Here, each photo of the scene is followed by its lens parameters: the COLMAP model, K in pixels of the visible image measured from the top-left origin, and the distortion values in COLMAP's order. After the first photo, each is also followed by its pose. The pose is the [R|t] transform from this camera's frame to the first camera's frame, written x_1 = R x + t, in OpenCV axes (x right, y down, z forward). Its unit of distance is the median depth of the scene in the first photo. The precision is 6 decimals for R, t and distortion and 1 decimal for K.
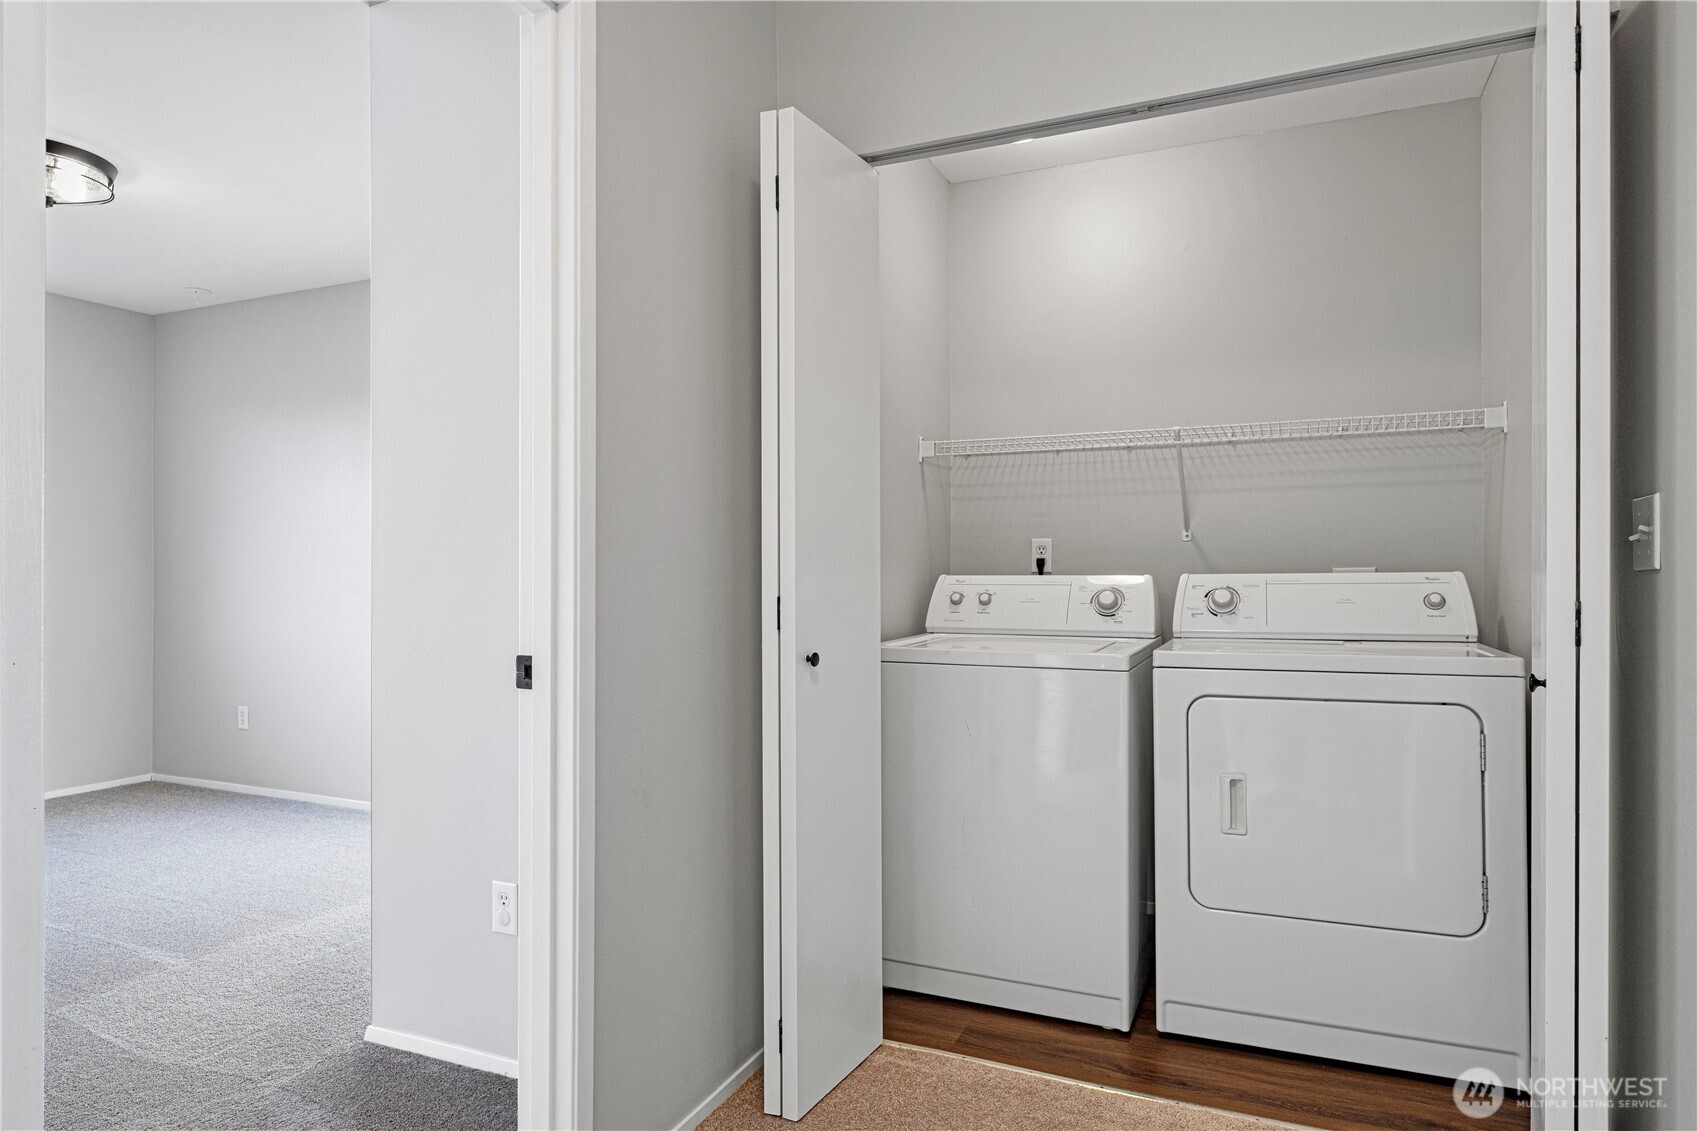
lens RADIAL K [[996.1, 0, 842.9], [0, 996.1, 563.3], [0, 0, 1]] dist [-0.003242, -0.001064]
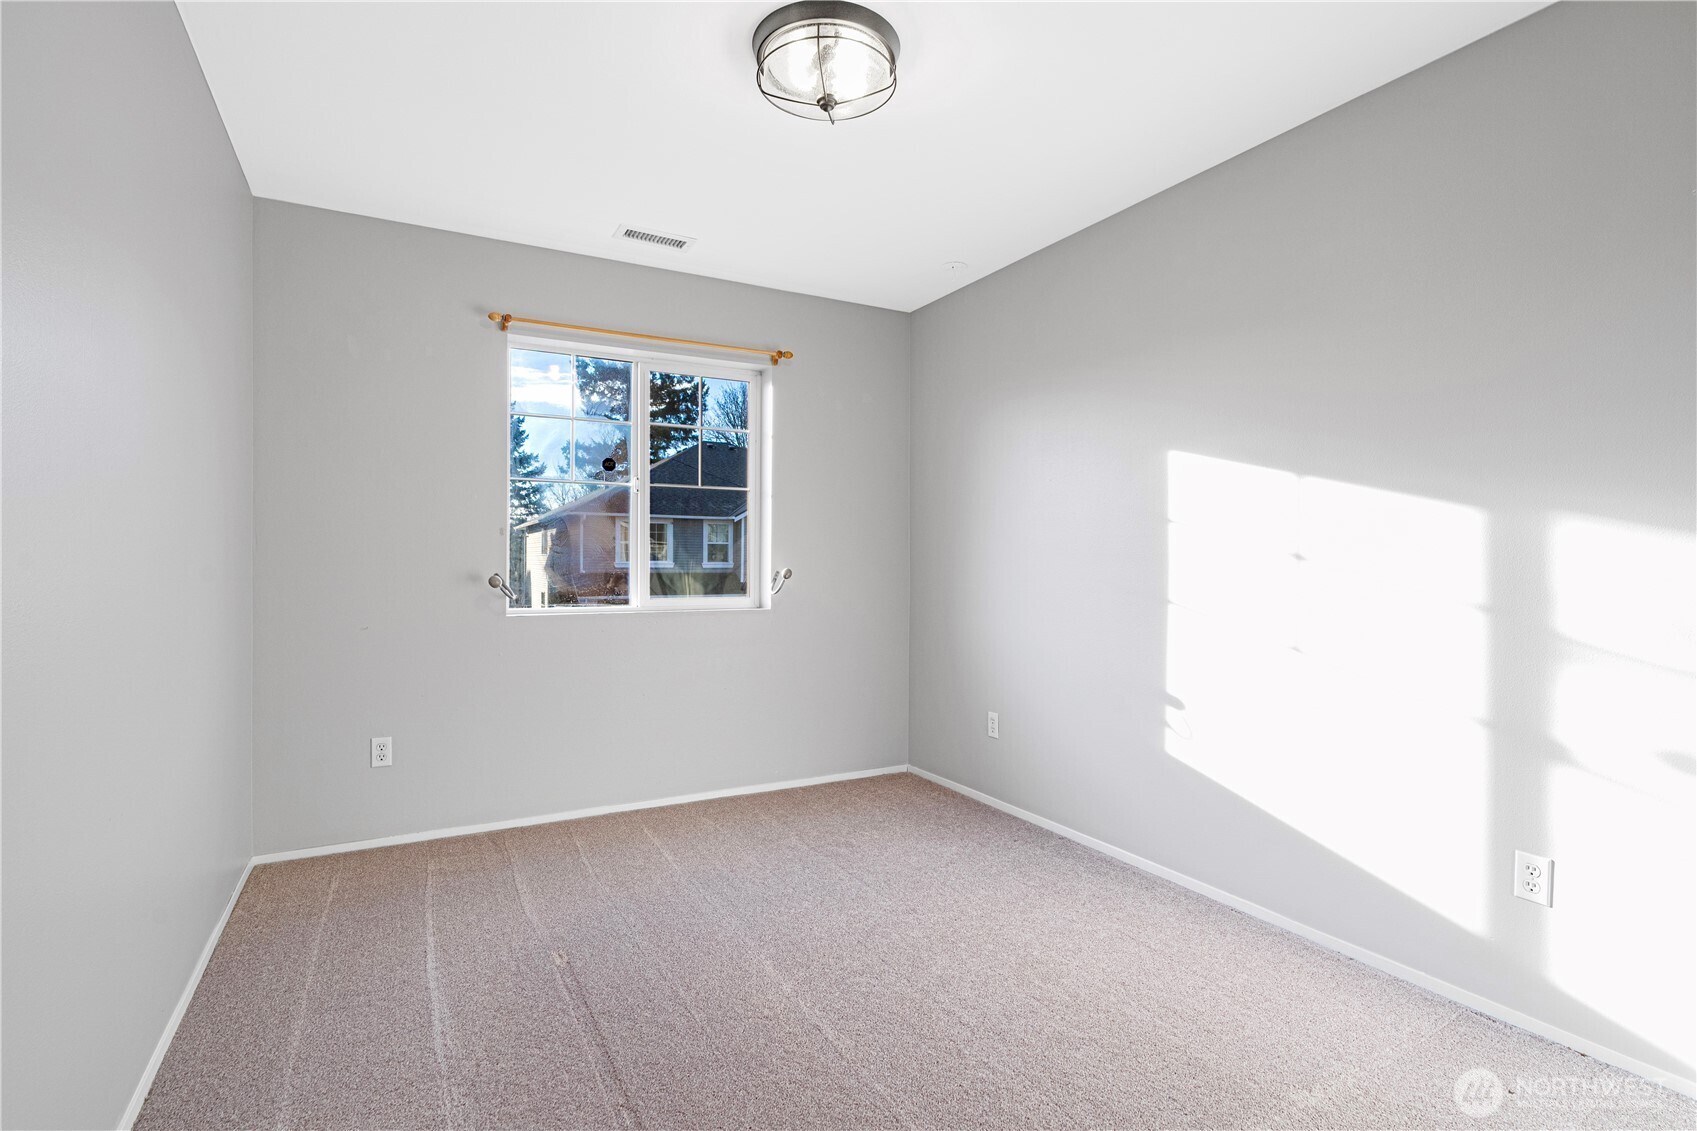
lens RADIAL K [[831.9, 0, 849.1], [0, 831.9, 564.1], [0, 0, 1]] dist [-0.001506, 0.000275]
pose [[0.796518, 0.008118, -0.604561, -0.284277], [-0.002365, 0.999944, 0.010311, -0.002229], [0.604611, -0.006783, 0.796492, 0.354844]]
